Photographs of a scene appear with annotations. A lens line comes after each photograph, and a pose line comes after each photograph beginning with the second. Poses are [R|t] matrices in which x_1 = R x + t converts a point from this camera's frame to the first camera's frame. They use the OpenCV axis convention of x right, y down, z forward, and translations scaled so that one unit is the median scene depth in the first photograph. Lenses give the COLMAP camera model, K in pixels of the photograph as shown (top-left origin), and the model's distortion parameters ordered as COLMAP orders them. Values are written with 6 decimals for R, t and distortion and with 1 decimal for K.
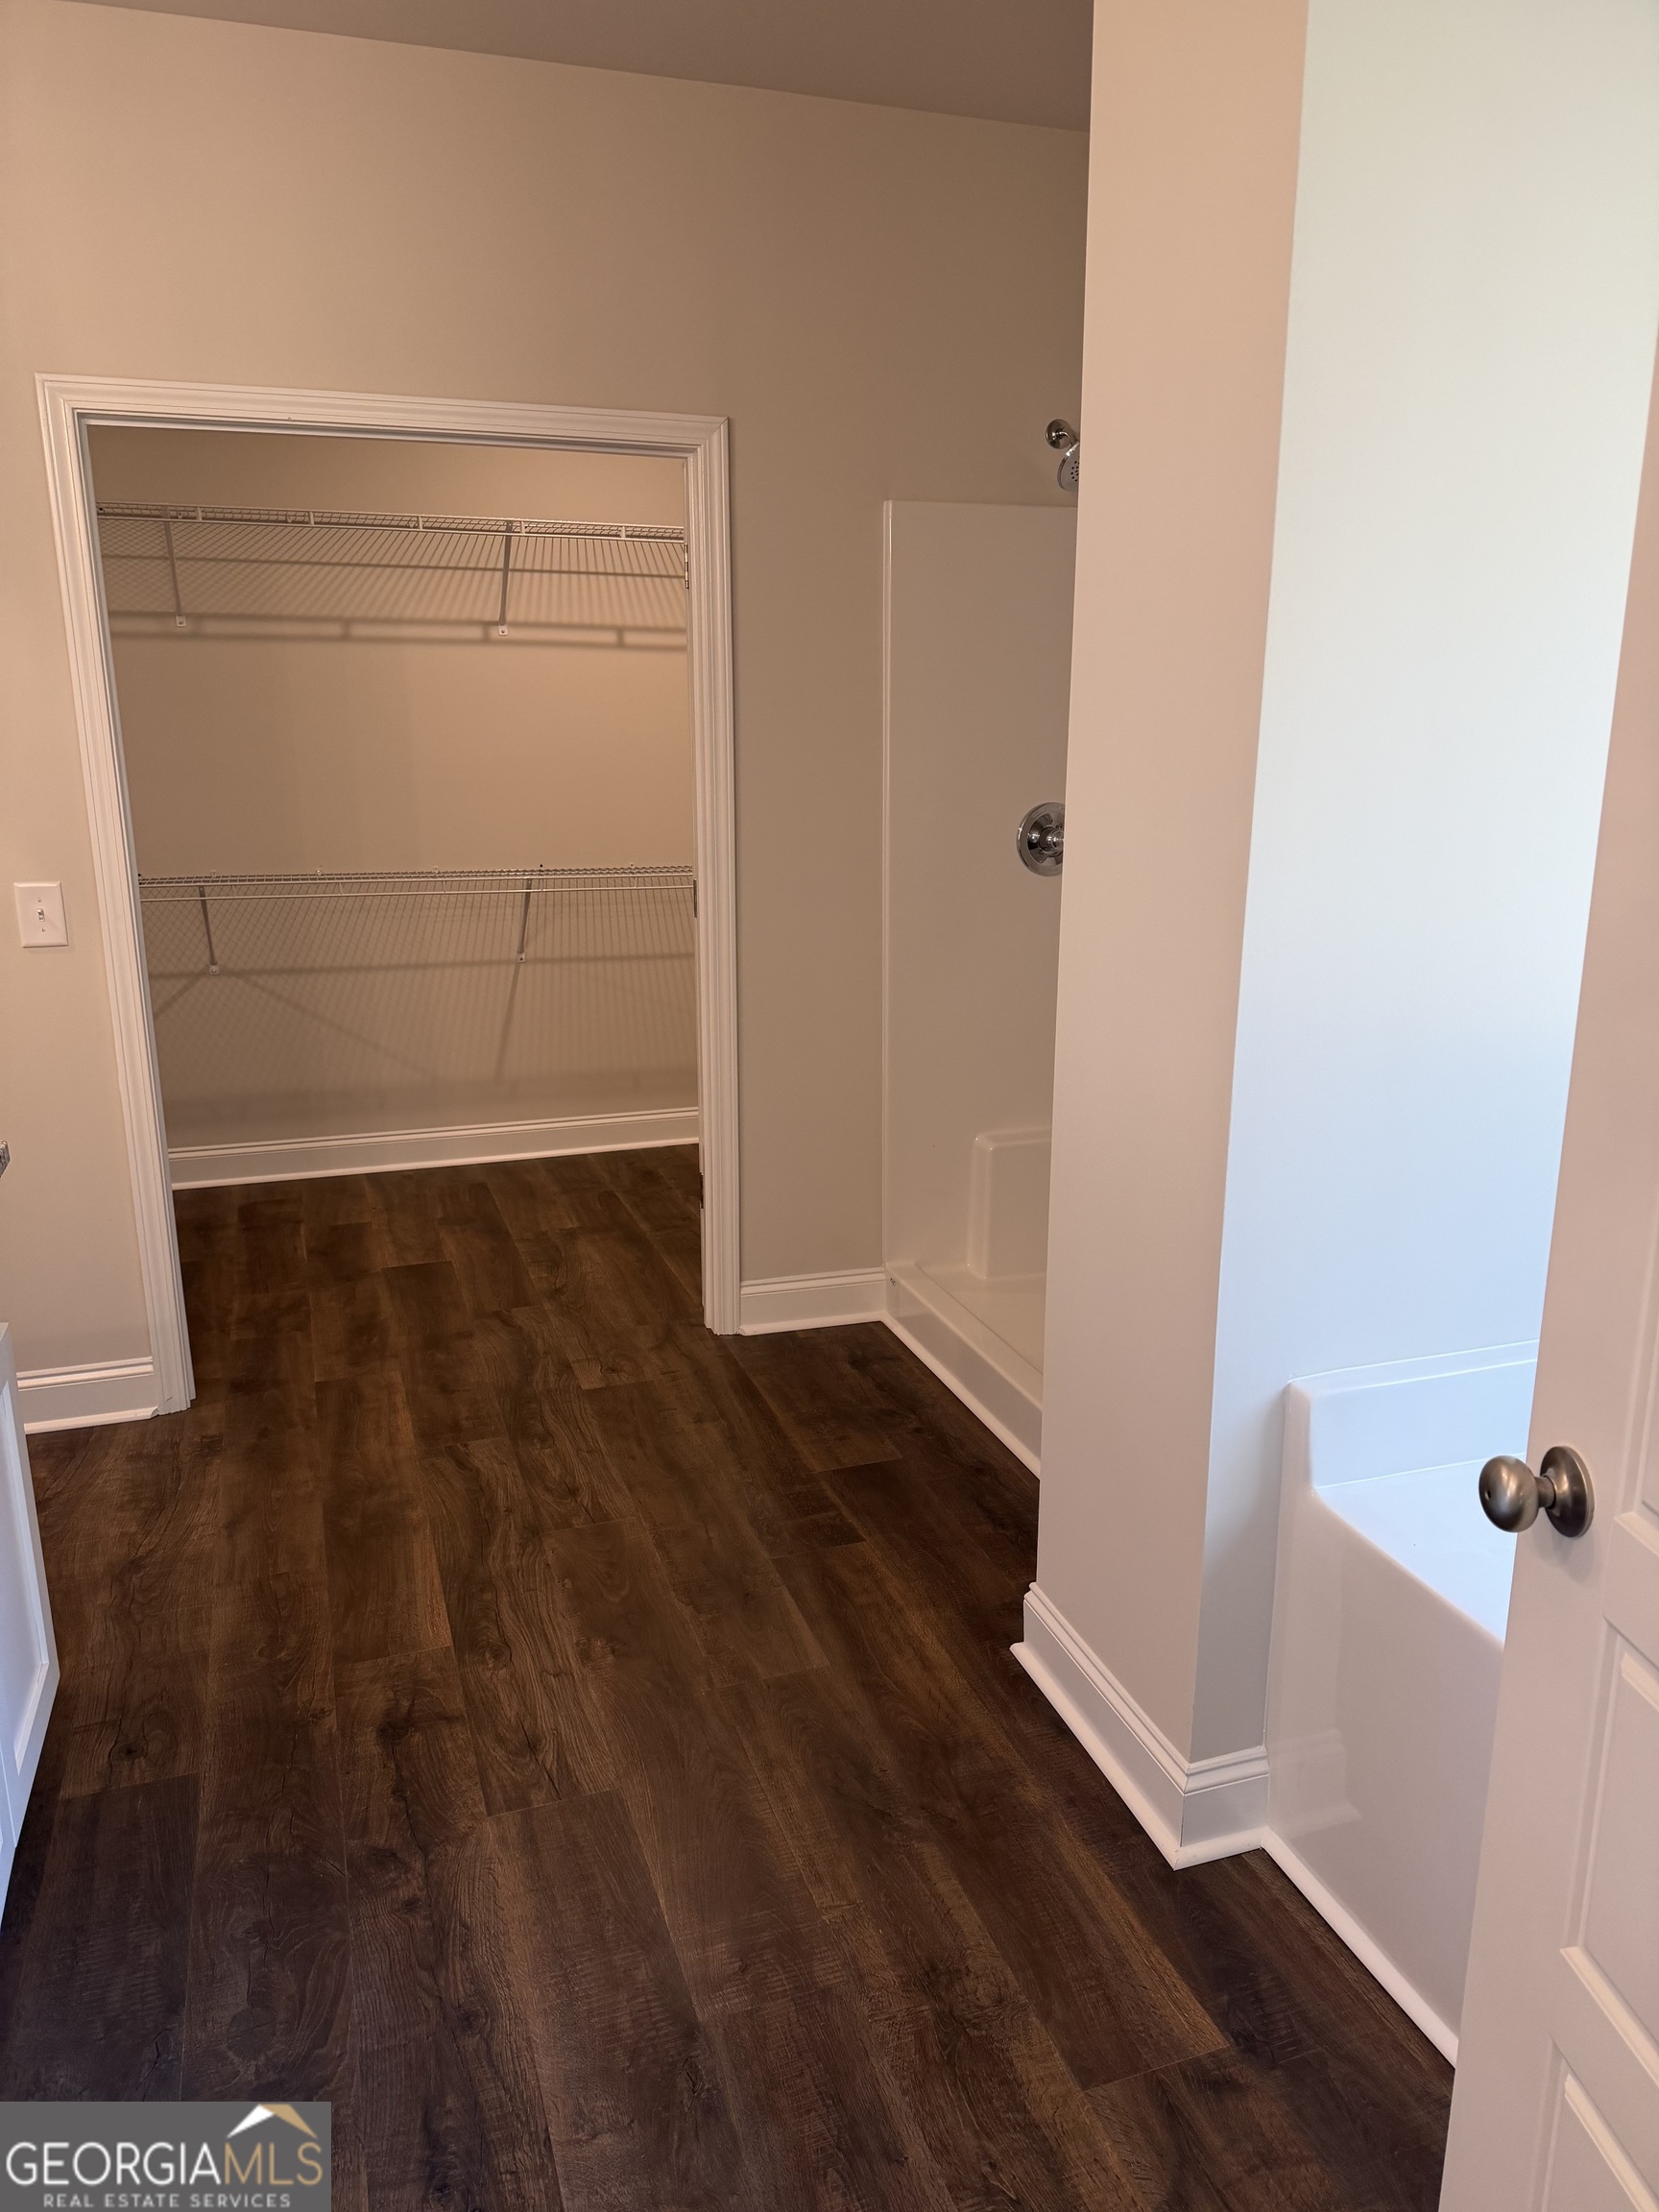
lens RADIAL K [[1571.5, 0, 835.7], [0, 1571.5, 1103.3], [0, 0, 1]] dist [0.040706, -0.040575]
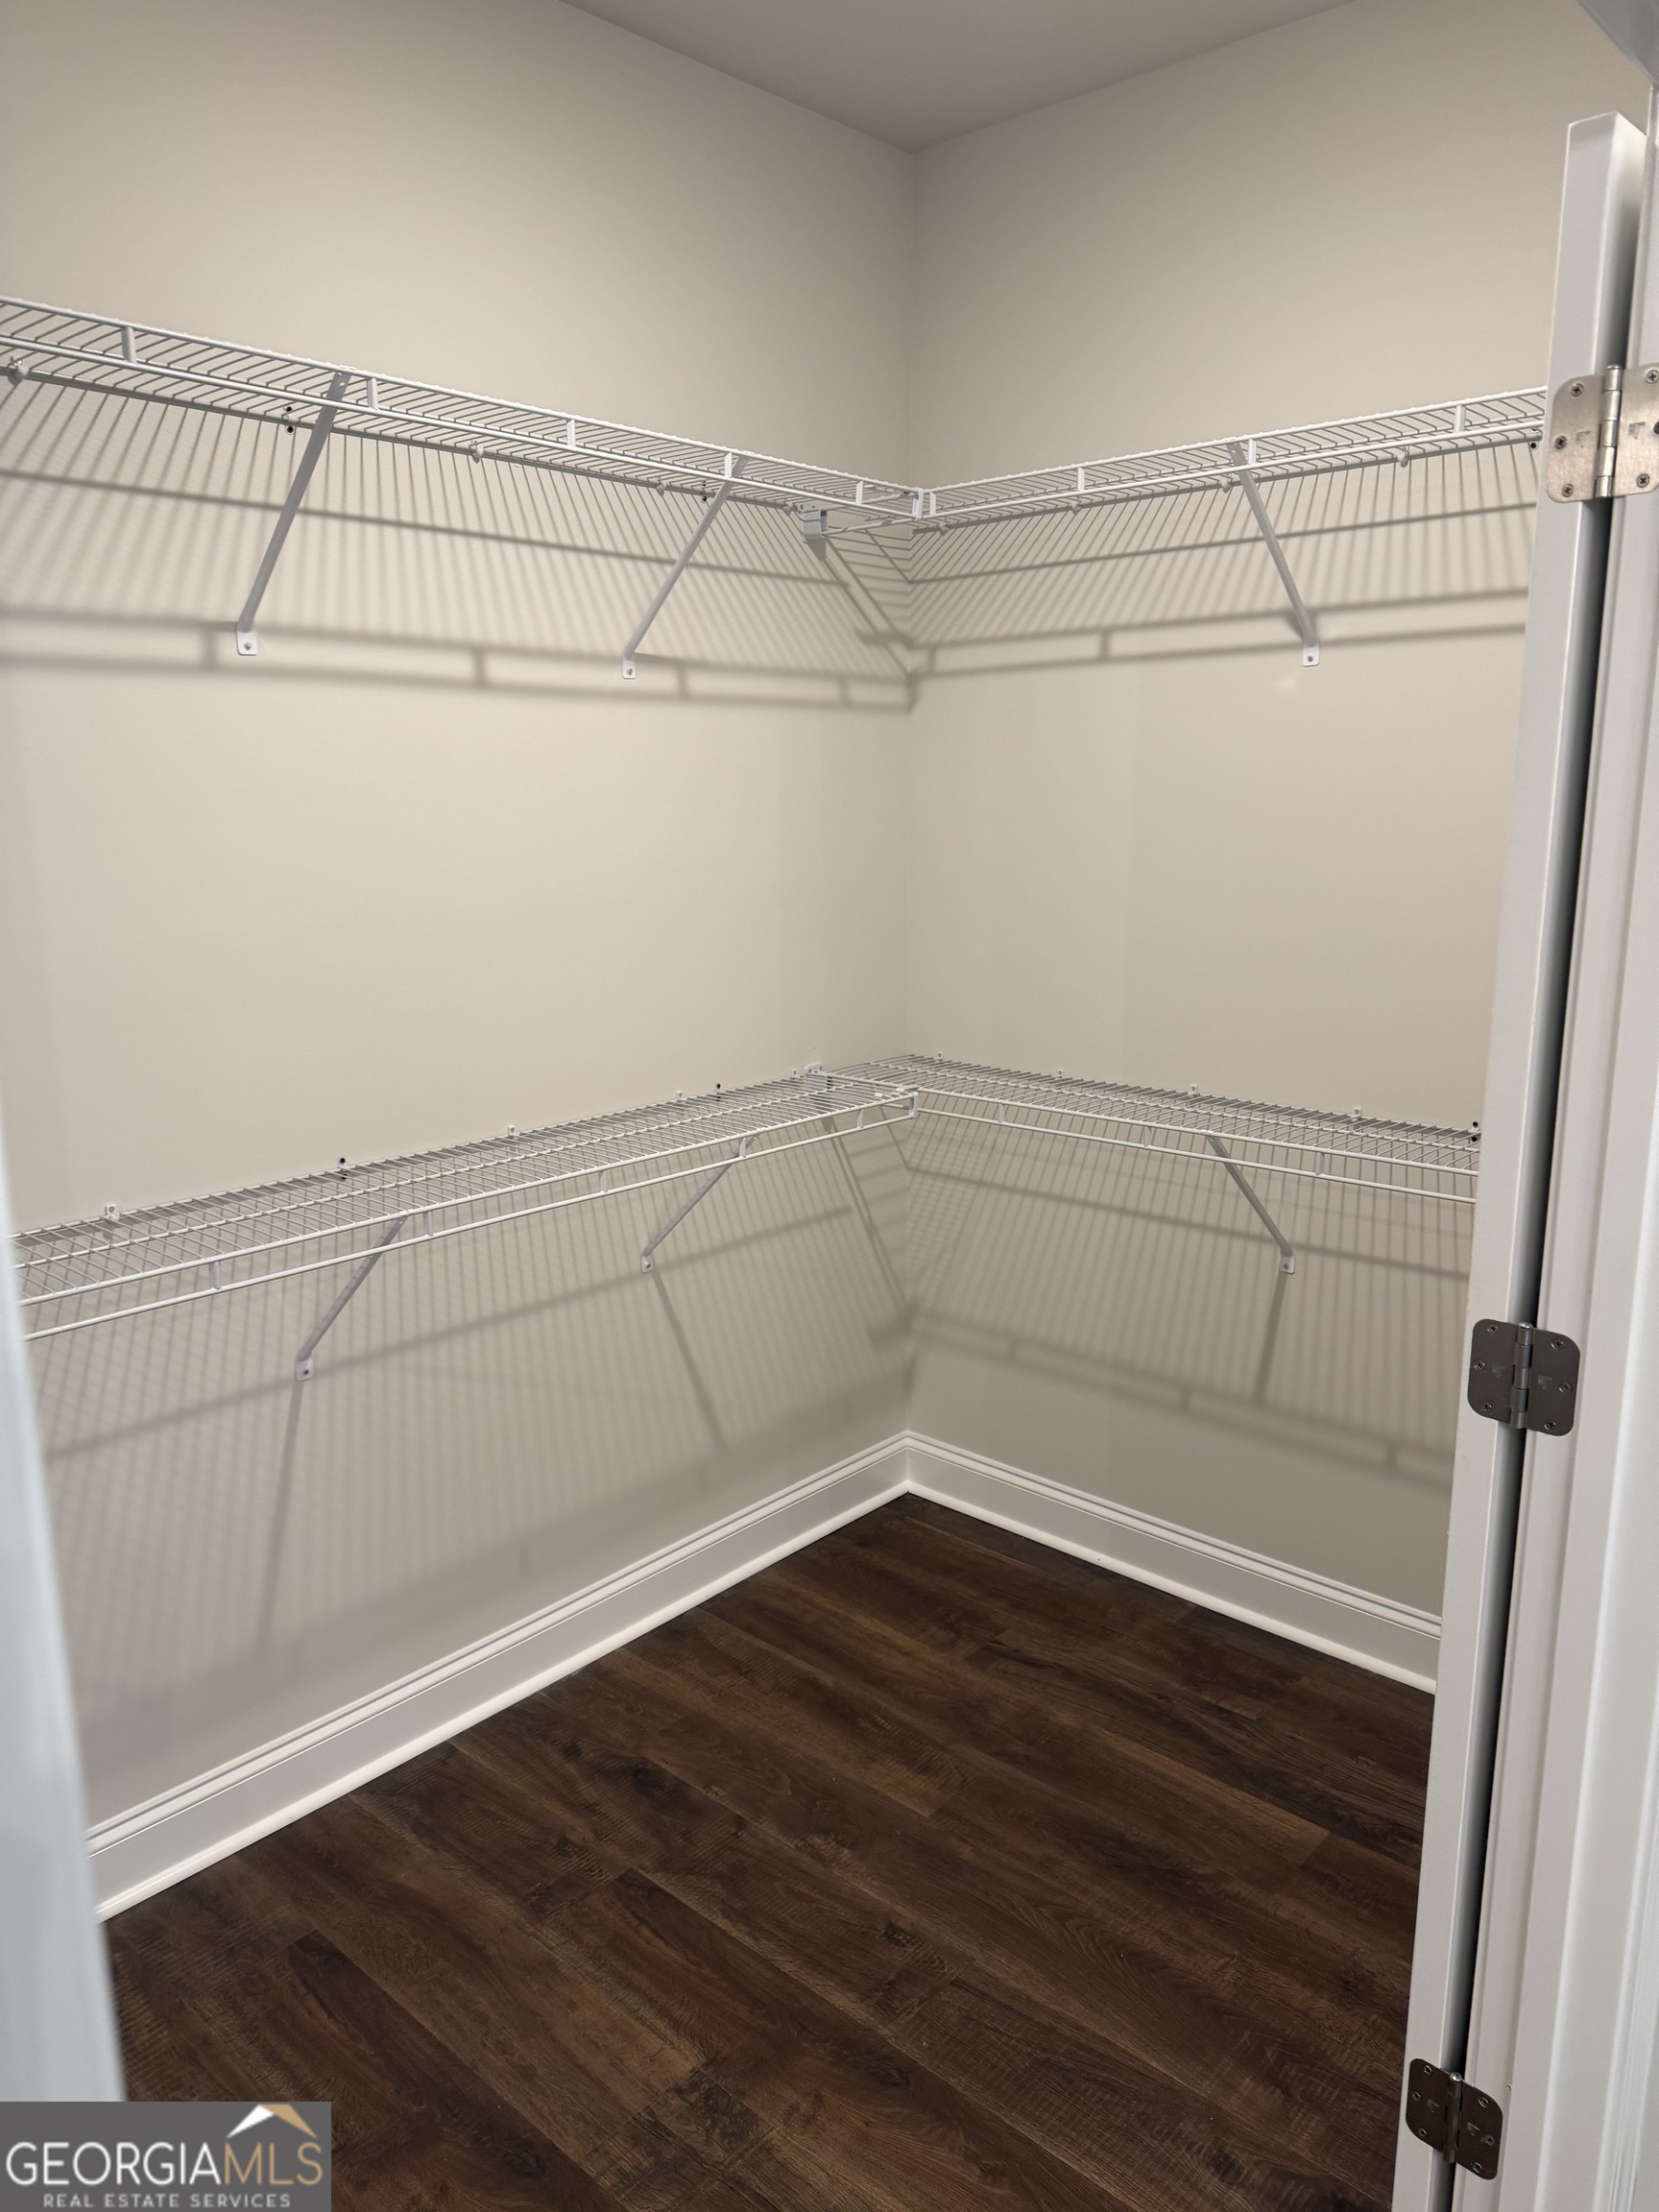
lens RADIAL K [[1571.5, 0, 824.0], [0, 1571.5, 1052.4], [0, 0, 1]] dist [0.040706, -0.040575]
pose [[0.867194, -0.090080, 0.489756, -0.291579], [0.111073, 0.993715, -0.013902, -0.163413], [-0.485425, 0.066455, 0.871749, 0.548423]]
